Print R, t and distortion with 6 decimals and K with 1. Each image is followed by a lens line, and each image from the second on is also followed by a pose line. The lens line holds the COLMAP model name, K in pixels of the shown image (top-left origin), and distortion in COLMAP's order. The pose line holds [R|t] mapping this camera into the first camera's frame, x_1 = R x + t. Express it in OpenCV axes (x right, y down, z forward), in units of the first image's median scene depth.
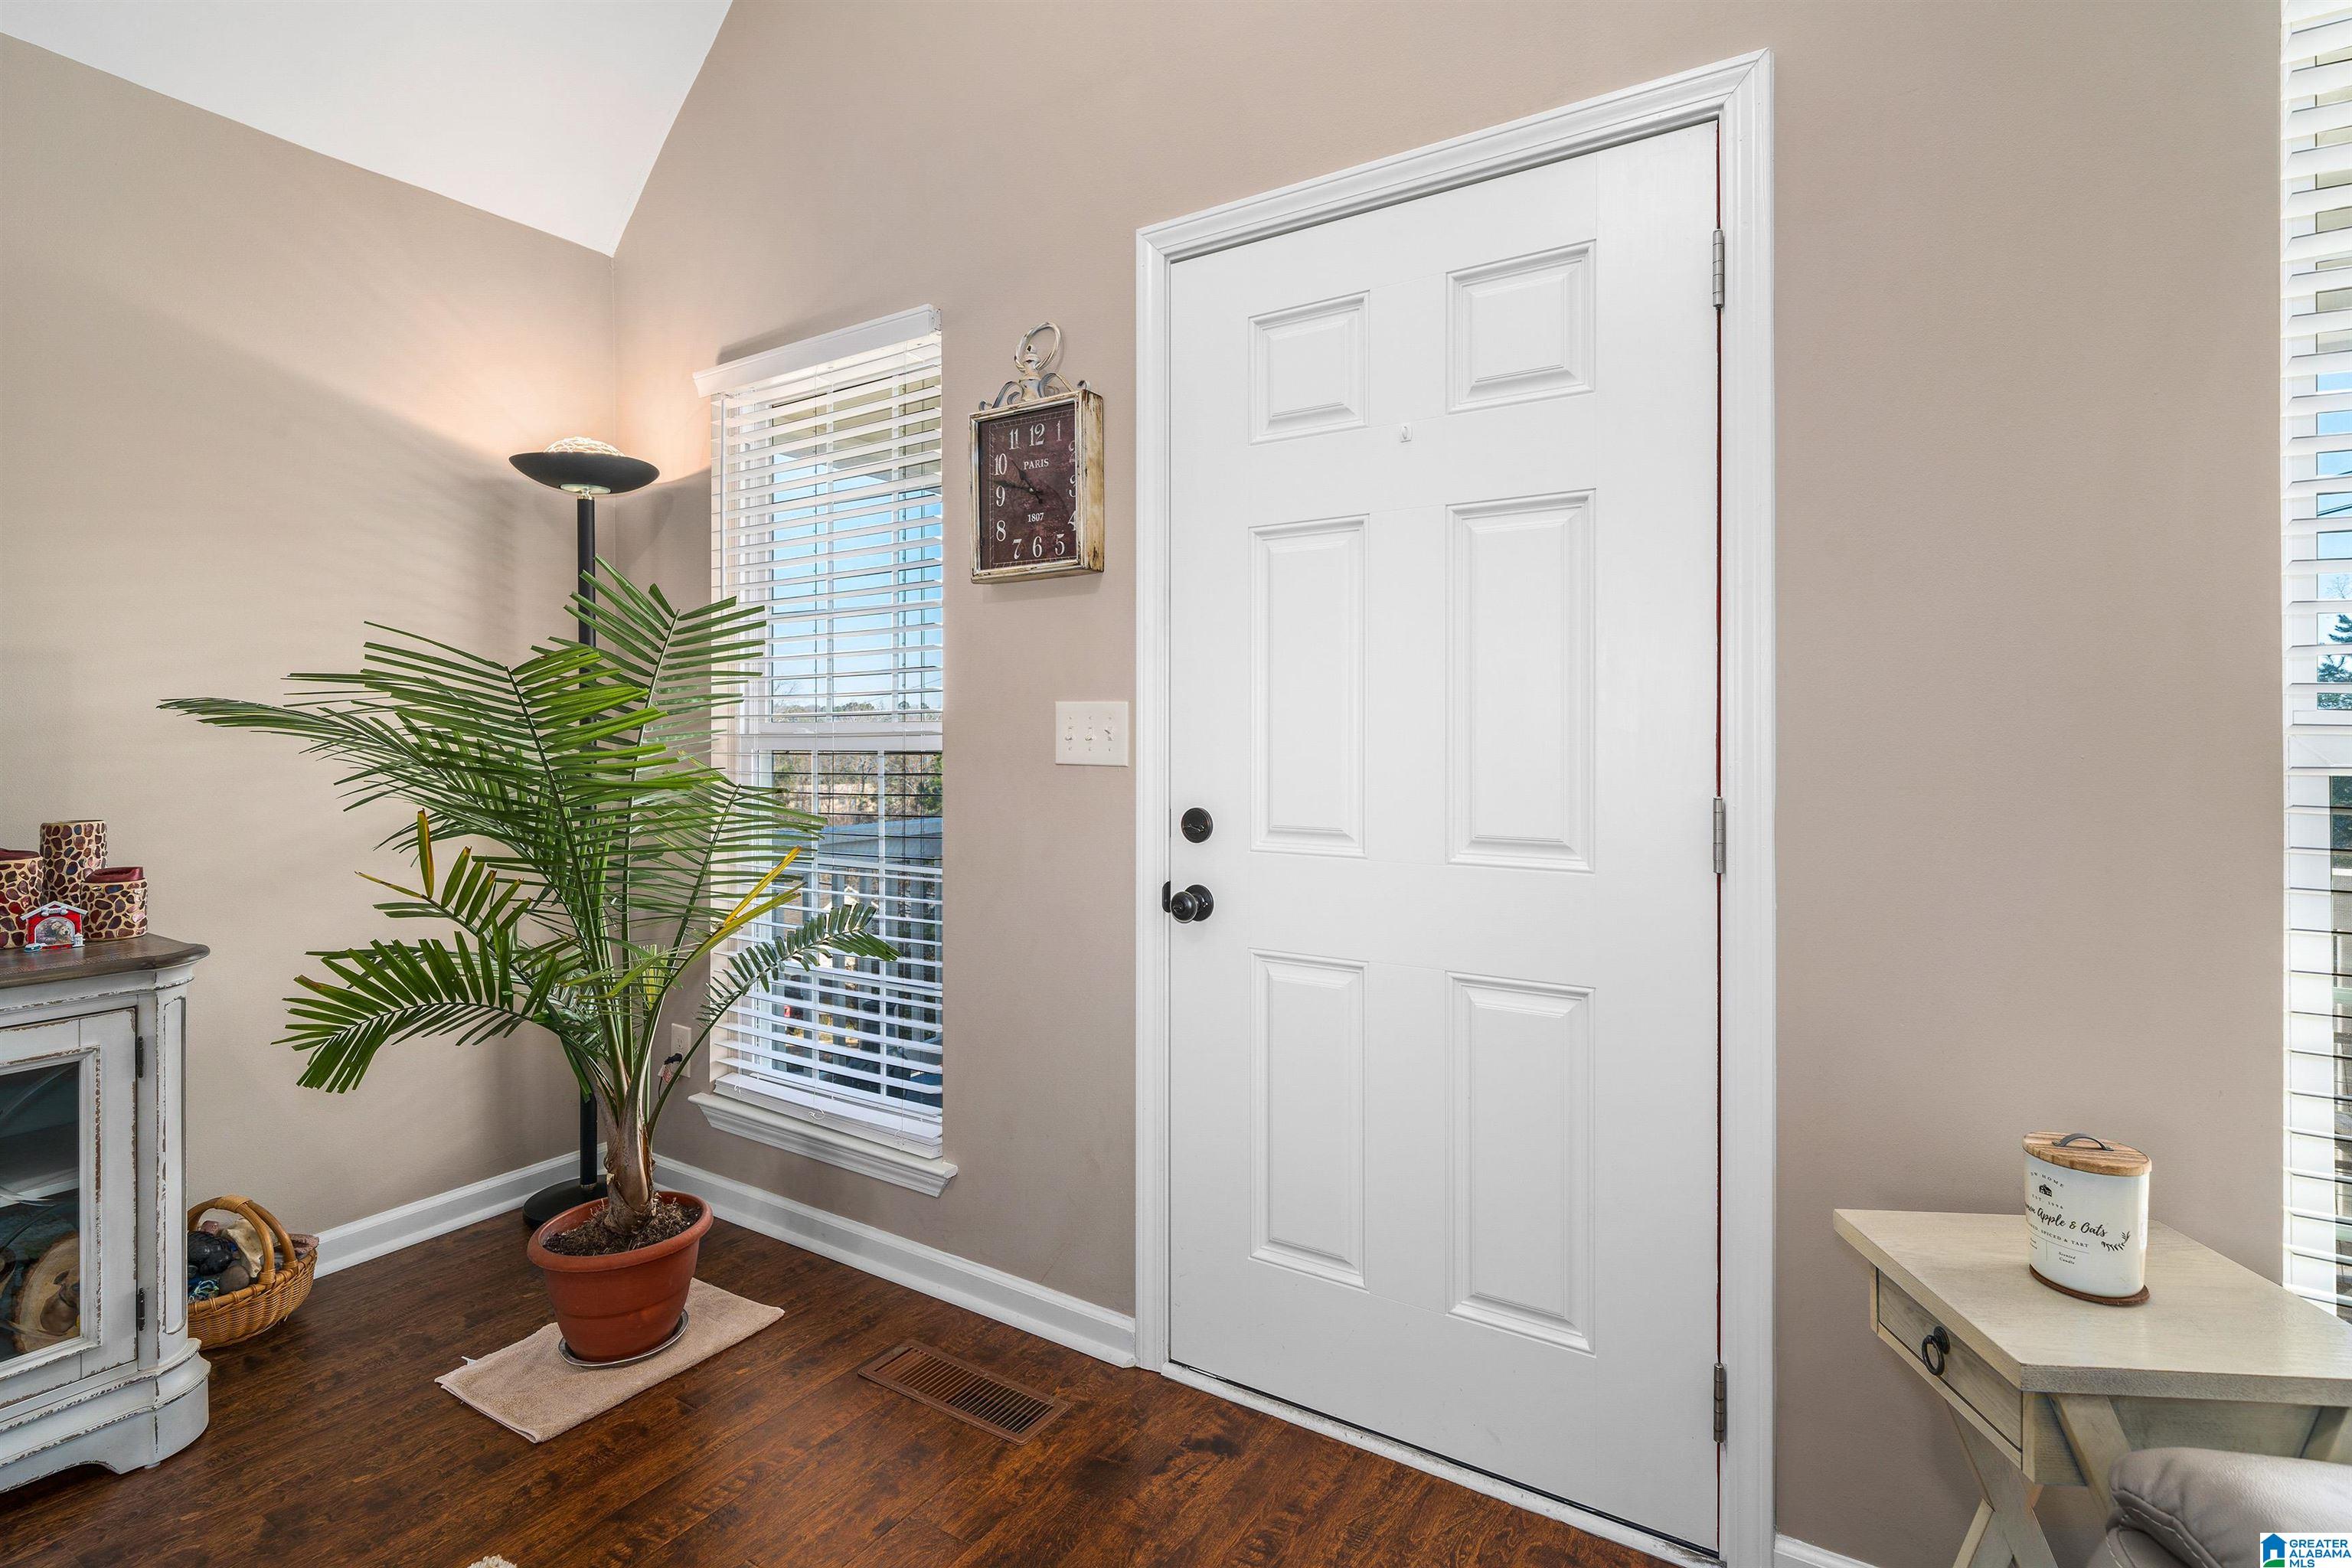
lens RADIAL K [[1118.8, 0, 1175.3], [0, 1118.8, 734.5], [0, 0, 1]] dist [0.000775, -0.000083]
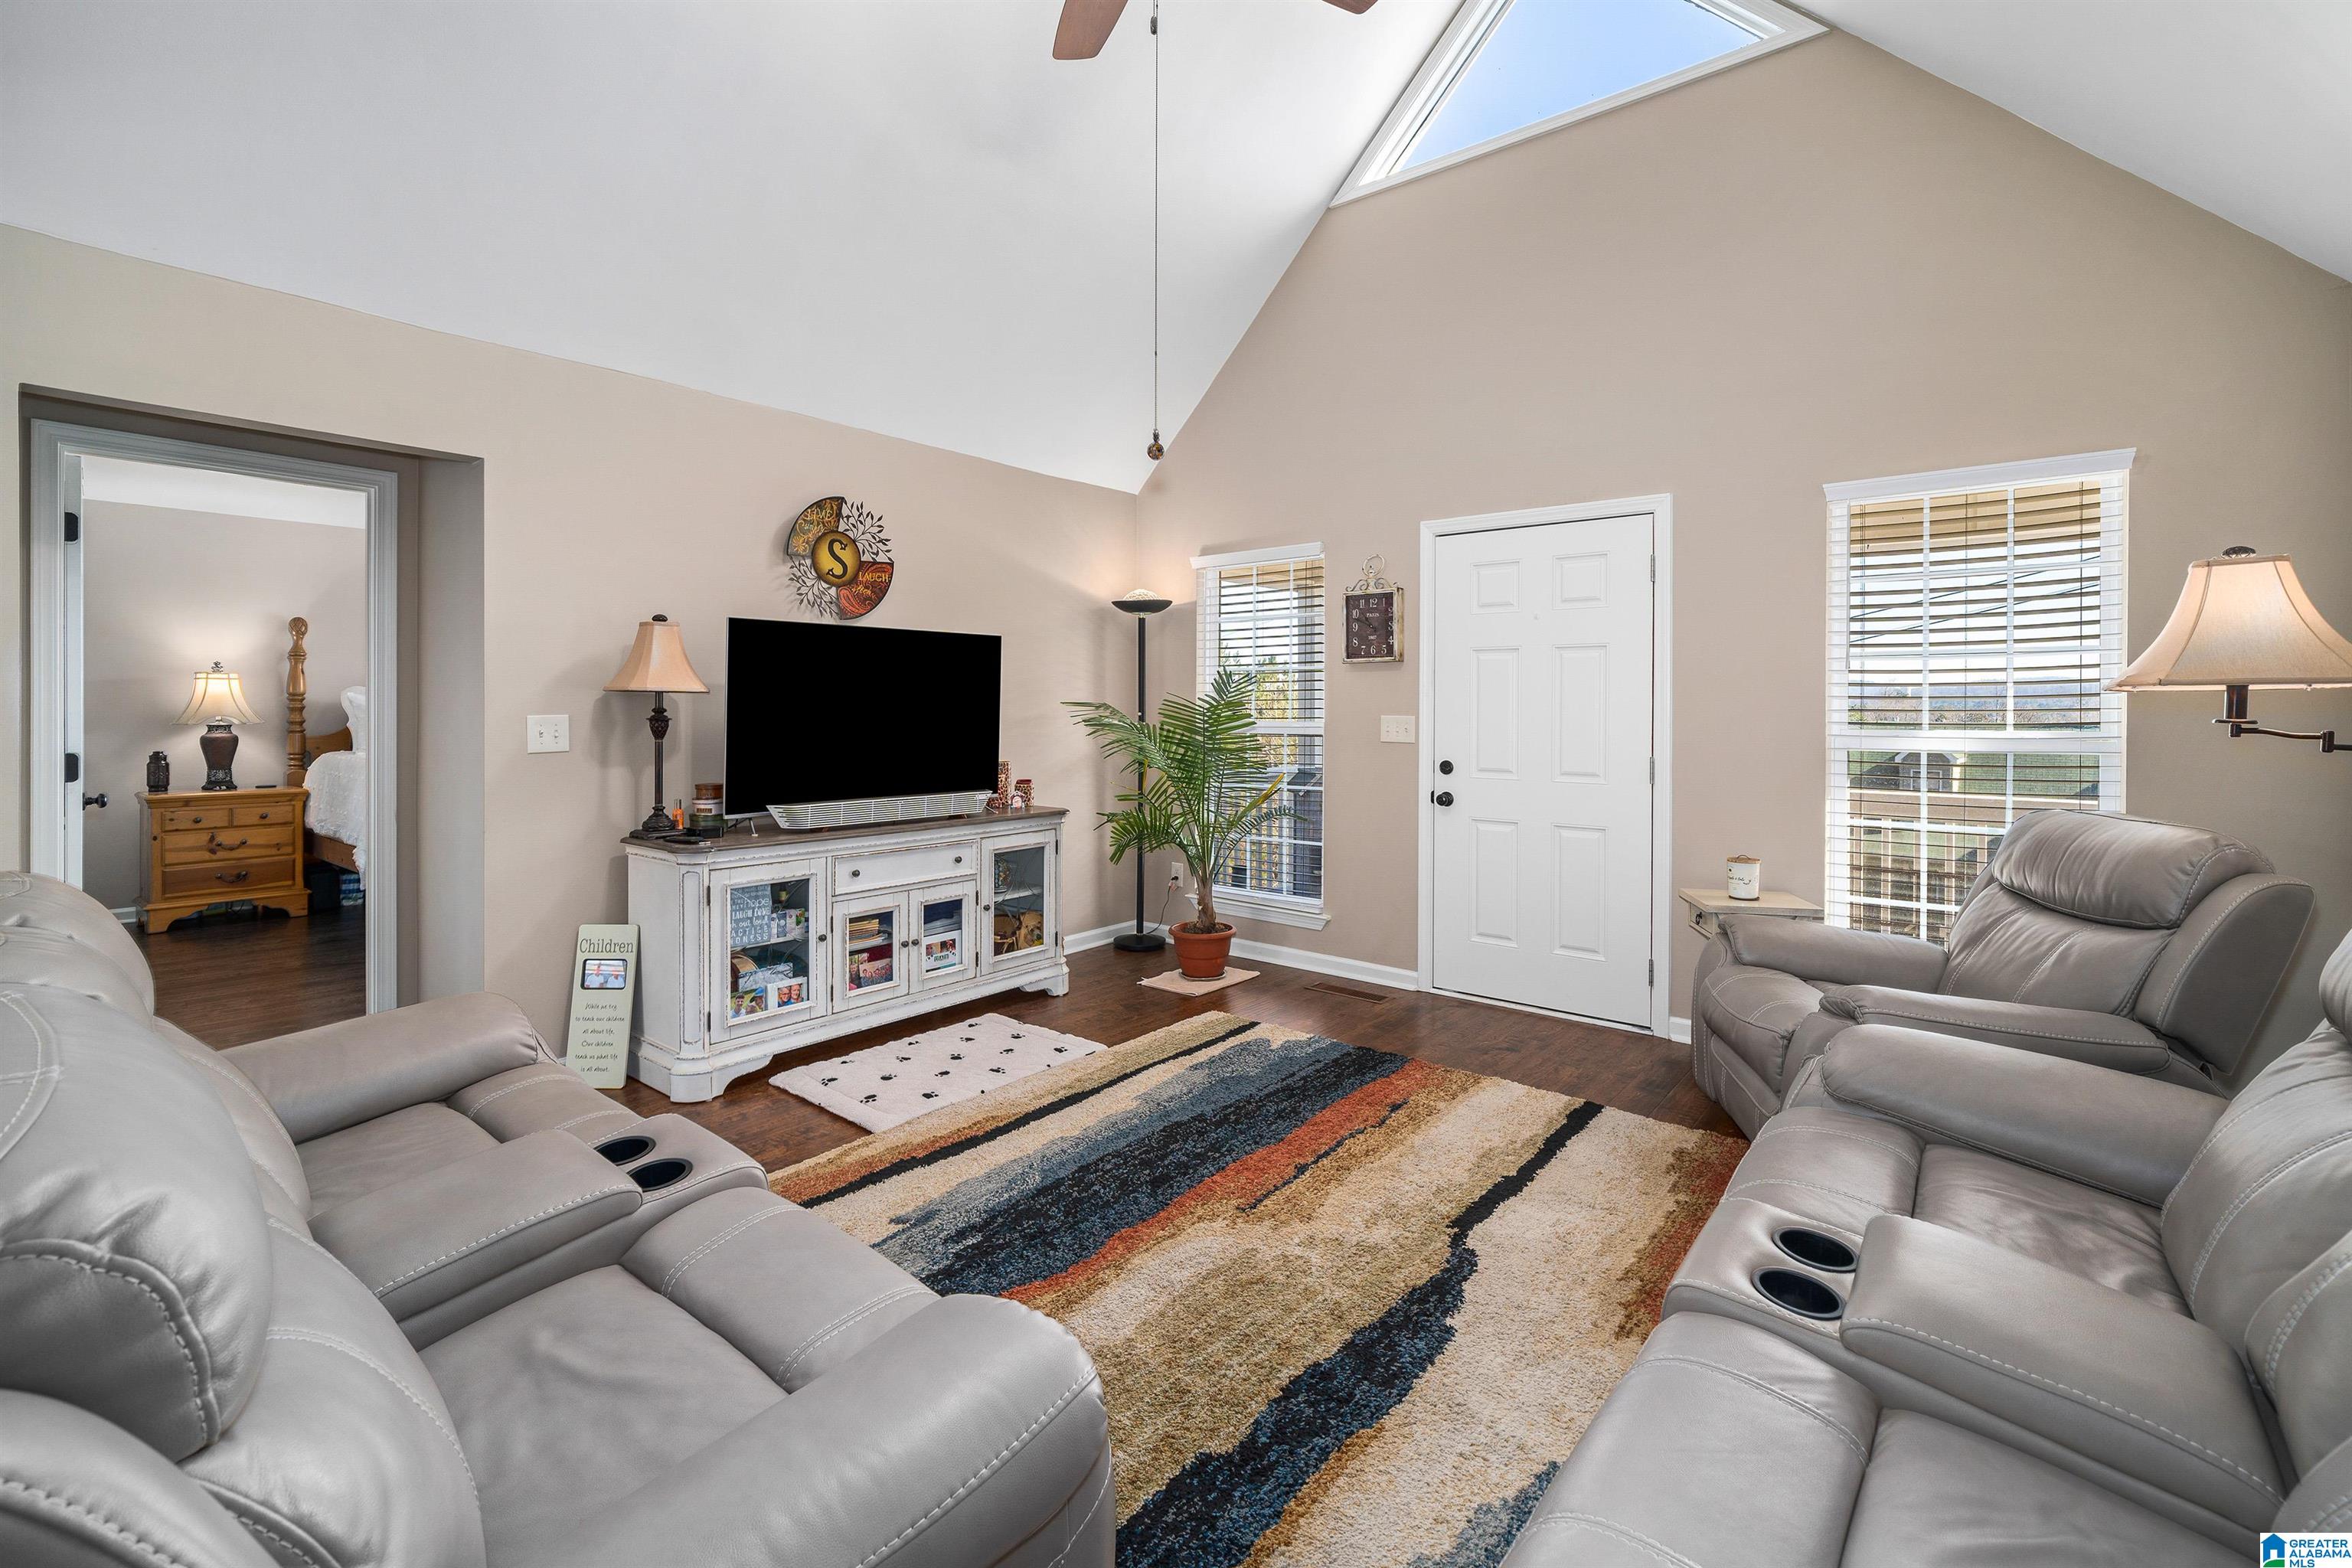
lens RADIAL K [[1019.5, 0, 1173.8], [0, 1019.5, 714.4], [0, 0, 1]] dist [-0.000526, 0.000156]
pose [[0.992734, 0.004996, -0.120222, -0.295348], [-0.004192, 0.999967, 0.006939, -0.046814], [0.120253, -0.006385, 0.992723, -1.245103]]
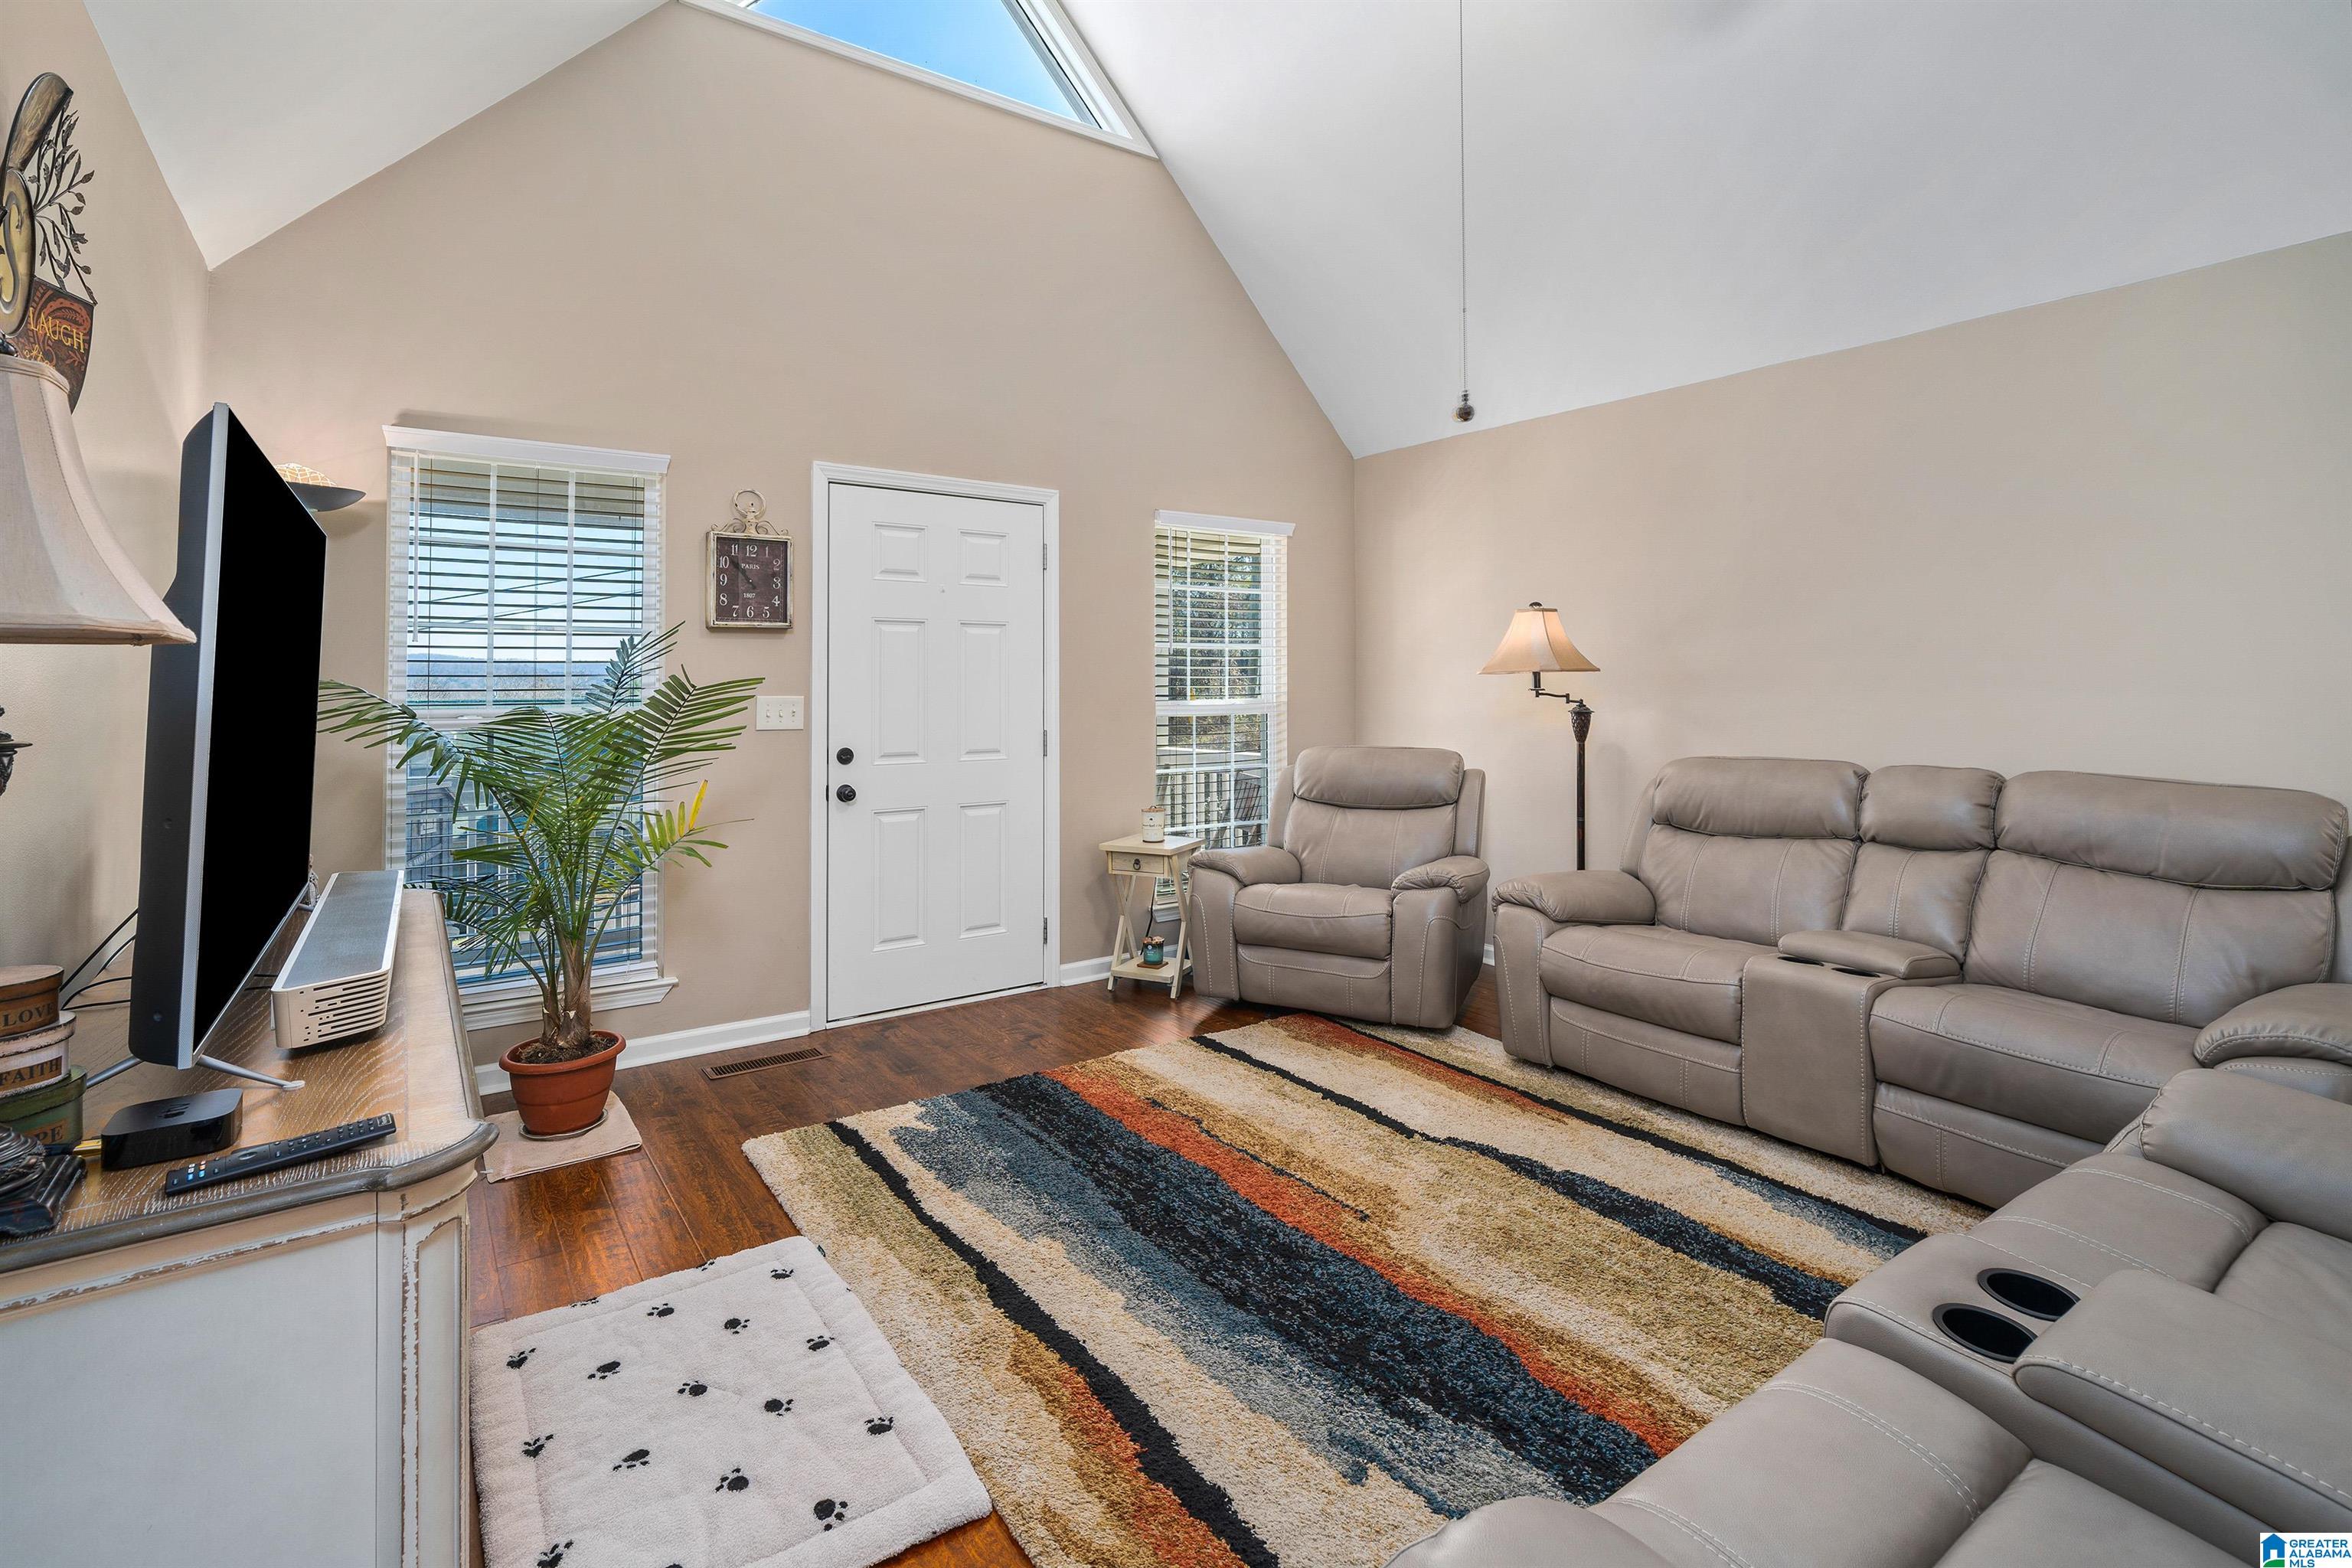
lens RADIAL K [[1069.3, 0, 1170.4], [0, 1069.3, 671.0], [0, 0, 1]] dist [-0.001590, -0.000363]
pose [[0.389332, 0.011110, 0.921031, -1.527736], [0.003333, 0.999904, -0.013470, -0.047478], [-0.921092, 0.008314, 0.389257, -0.325135]]
